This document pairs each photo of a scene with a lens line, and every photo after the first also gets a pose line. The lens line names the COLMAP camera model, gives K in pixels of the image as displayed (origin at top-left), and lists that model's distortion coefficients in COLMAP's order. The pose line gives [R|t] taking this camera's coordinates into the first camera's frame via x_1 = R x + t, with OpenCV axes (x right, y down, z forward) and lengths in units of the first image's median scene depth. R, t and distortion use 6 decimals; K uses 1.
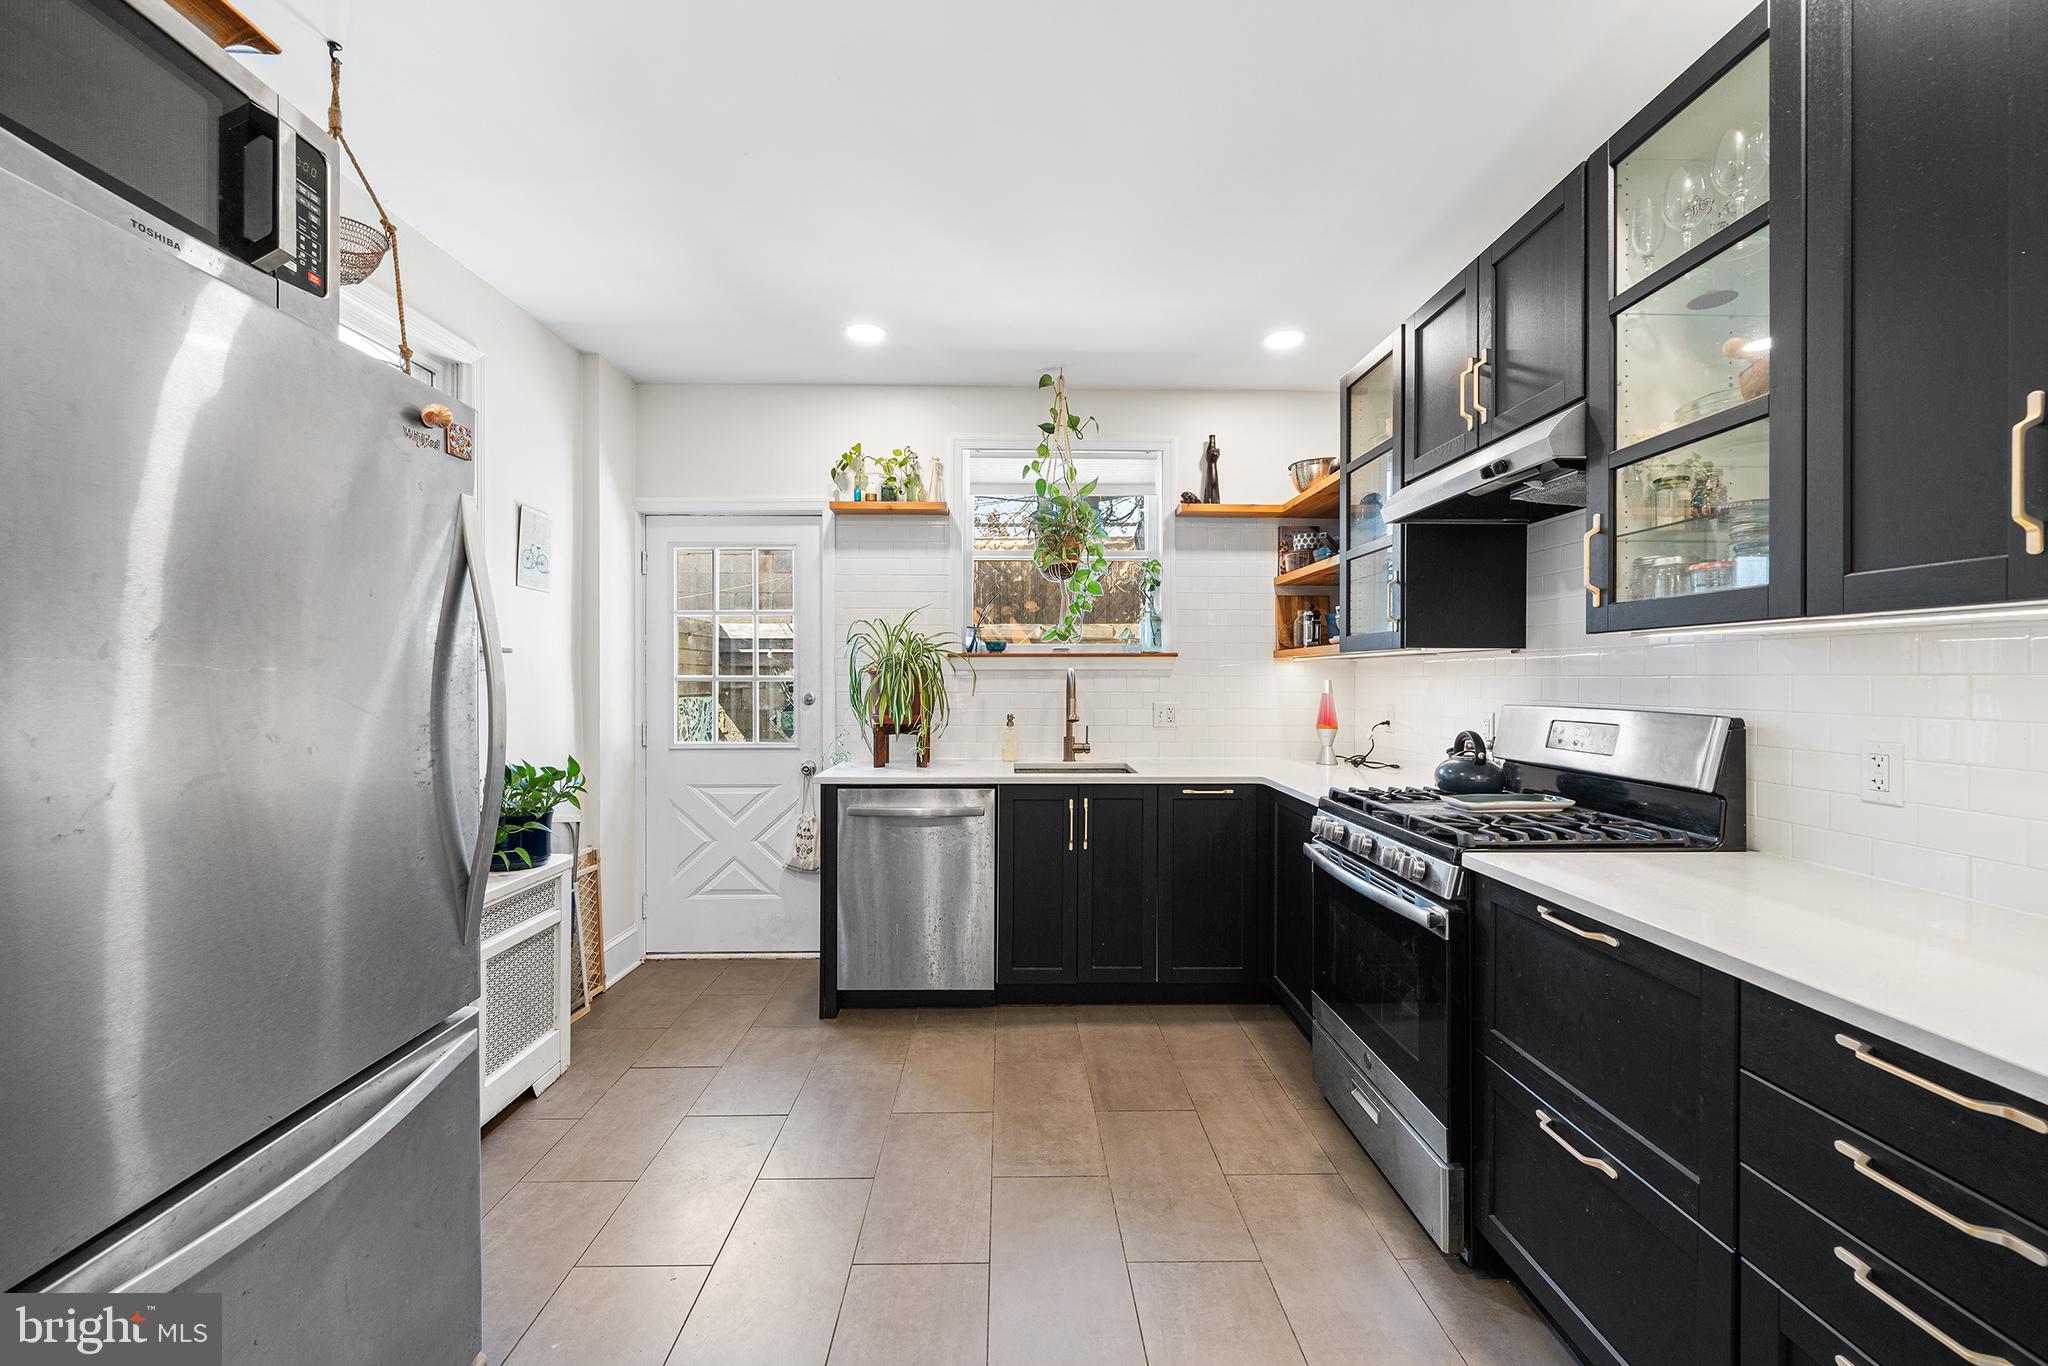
lens RADIAL K [[791.0, 0, 1023.1], [0, 791.0, 676.4], [0, 0, 1]] dist [-0.001659, -0.000123]
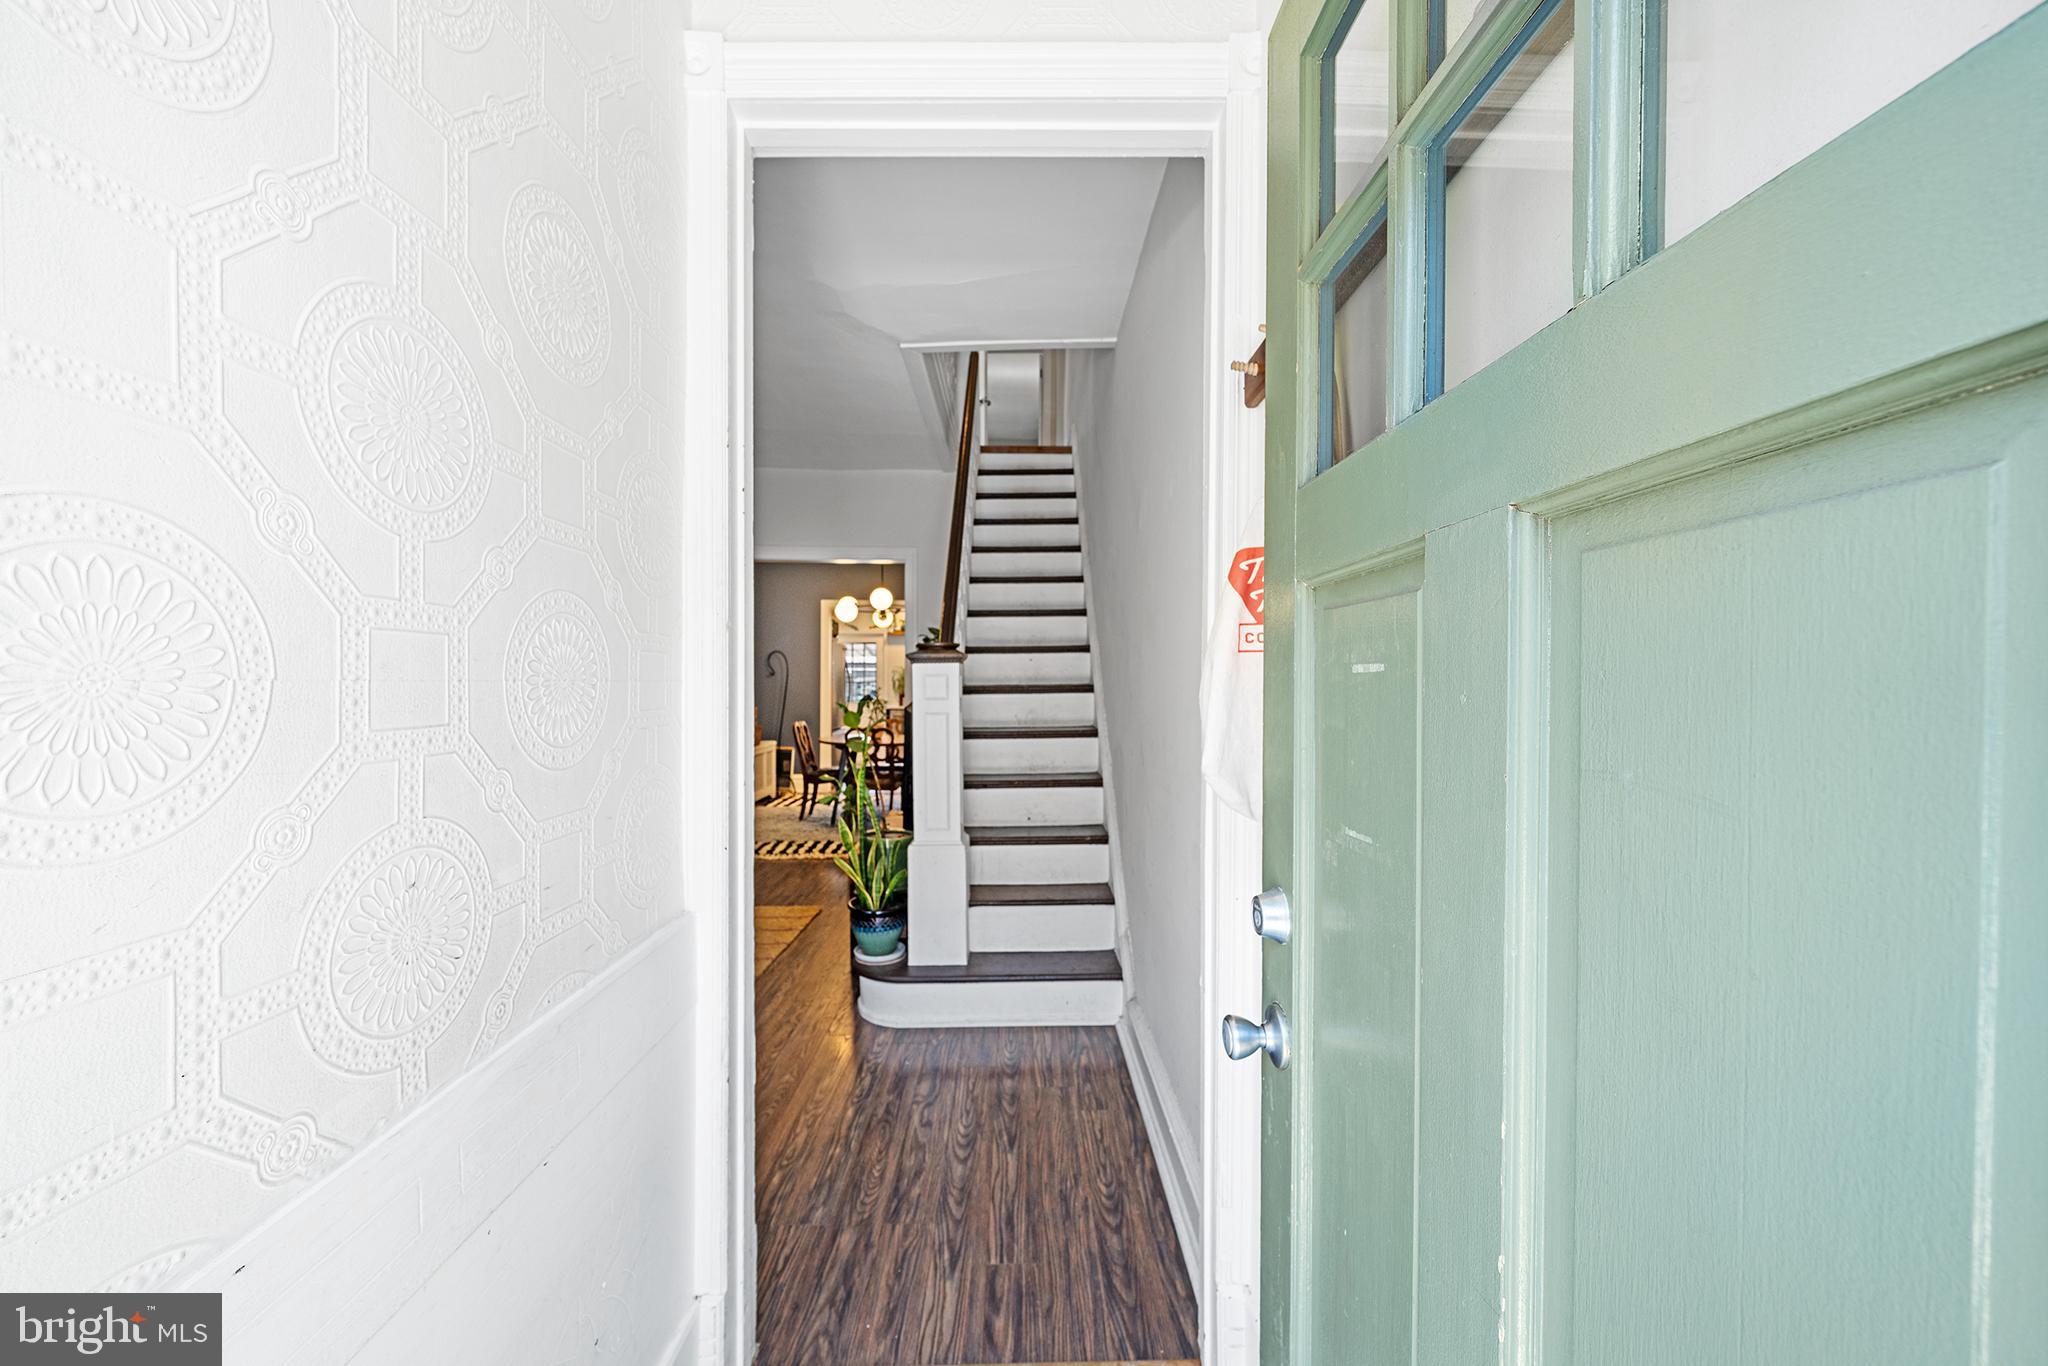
lens RADIAL K [[786.5, 0, 1024.3], [0, 786.5, 686.7], [0, 0, 1]] dist [-0.000818, -0.000162]
pose [[0.999822, 0.003553, -0.018517, 0.476213], [-0.003419, 0.999968, 0.007281, -0.004153], [0.018543, -0.007217, 0.999802, -2.735234]]
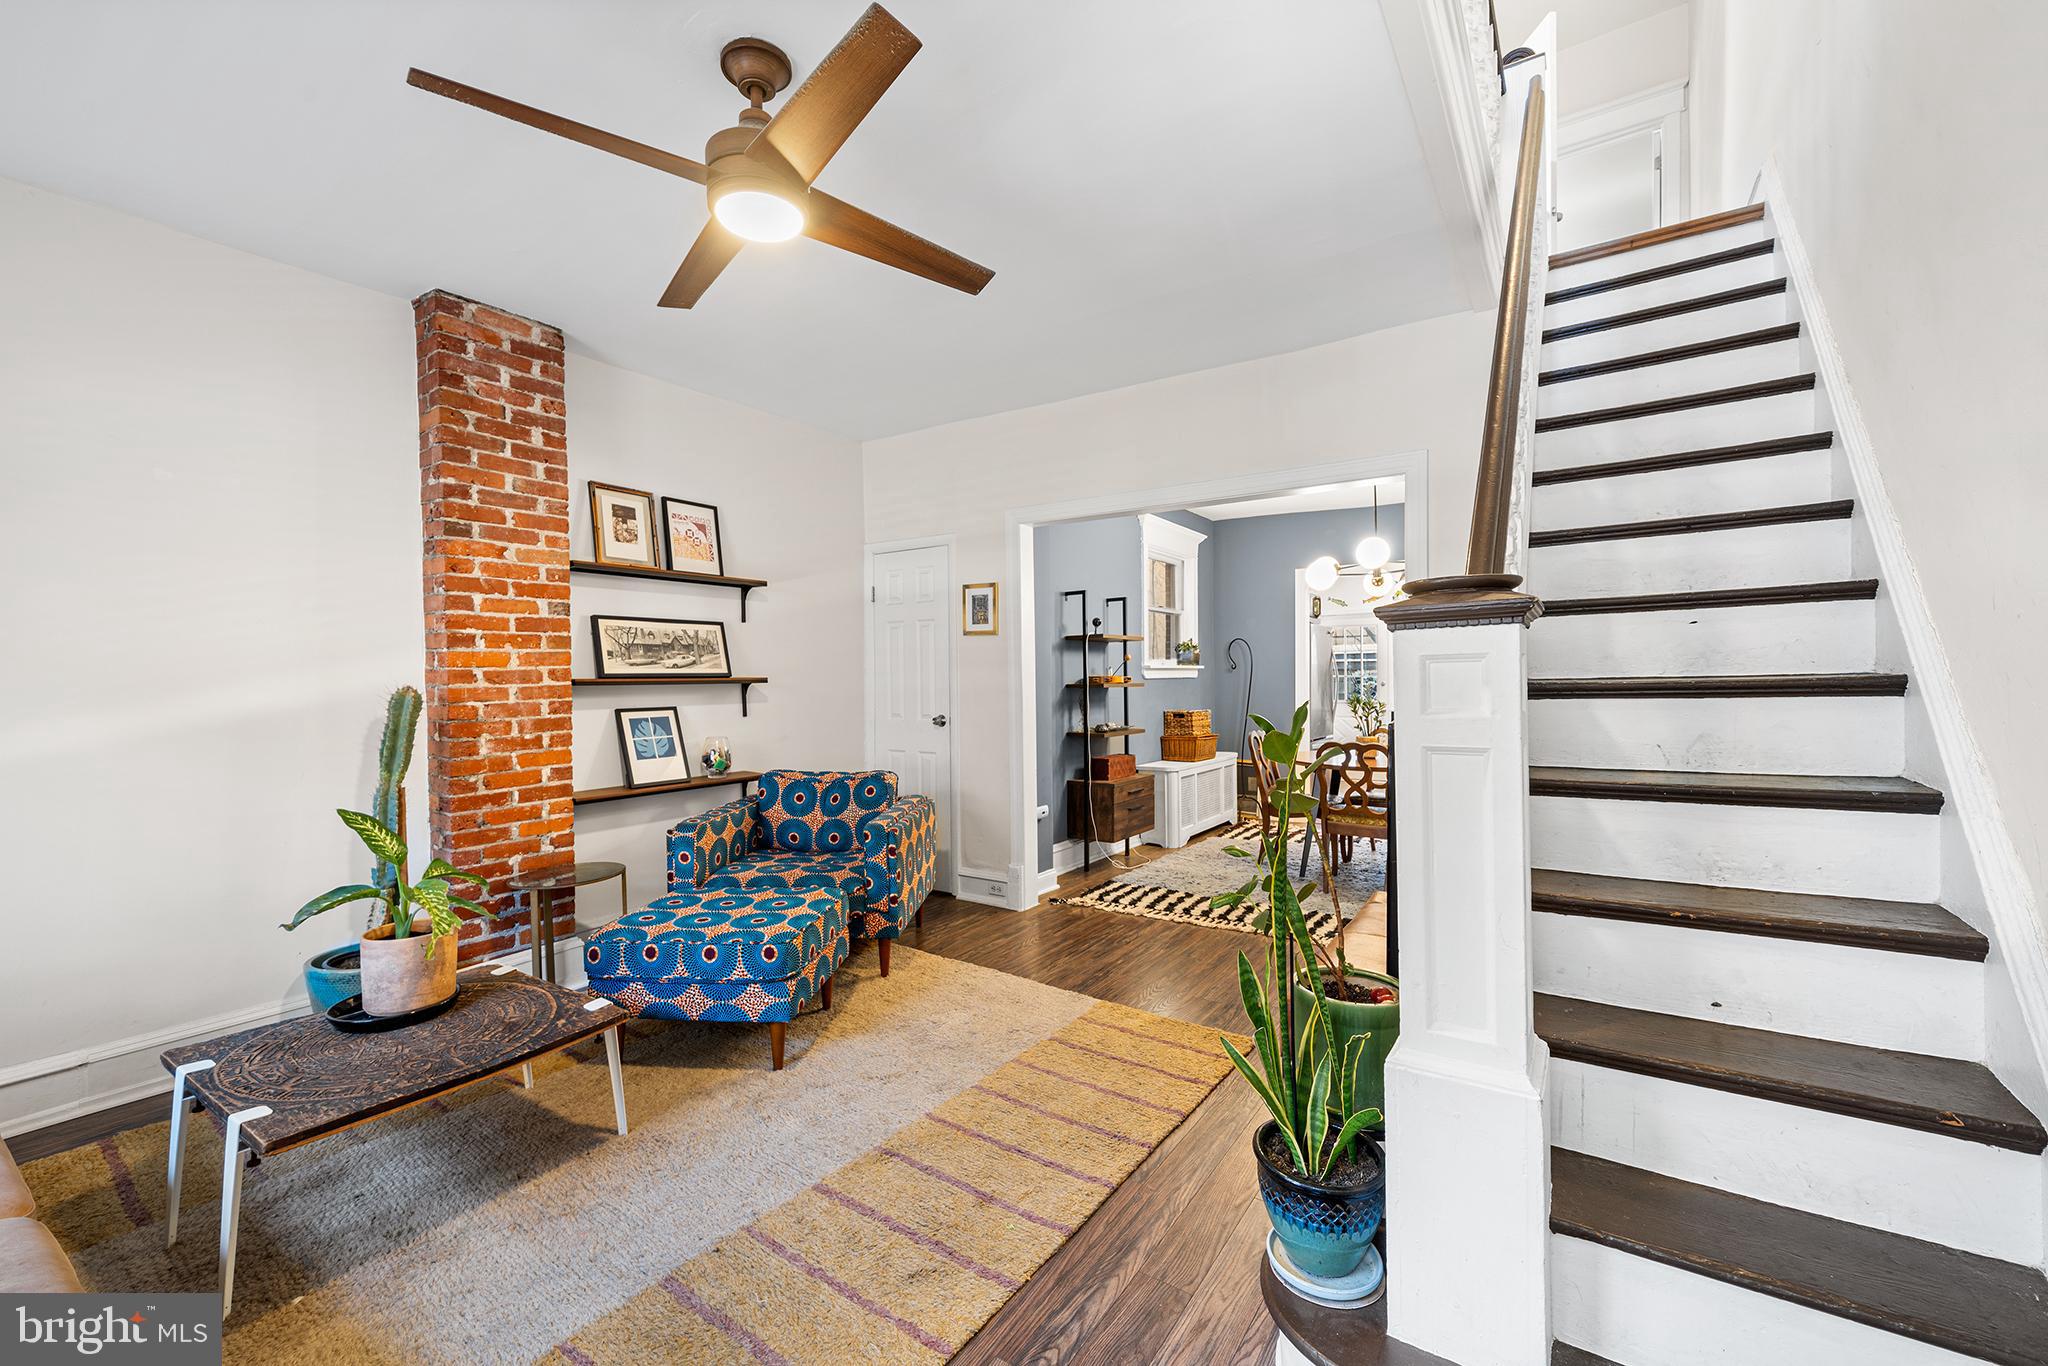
lens RADIAL K [[828.4, 0, 1024.6], [0, 828.4, 693.1], [0, 0, 1]] dist [0.000335, -0.000093]
pose [[0.812376, 0.001707, -0.583132, 0.409985], [0.010351, 0.999796, 0.017348, -0.000668], [0.583043, -0.020129, 0.812192, -2.187812]]
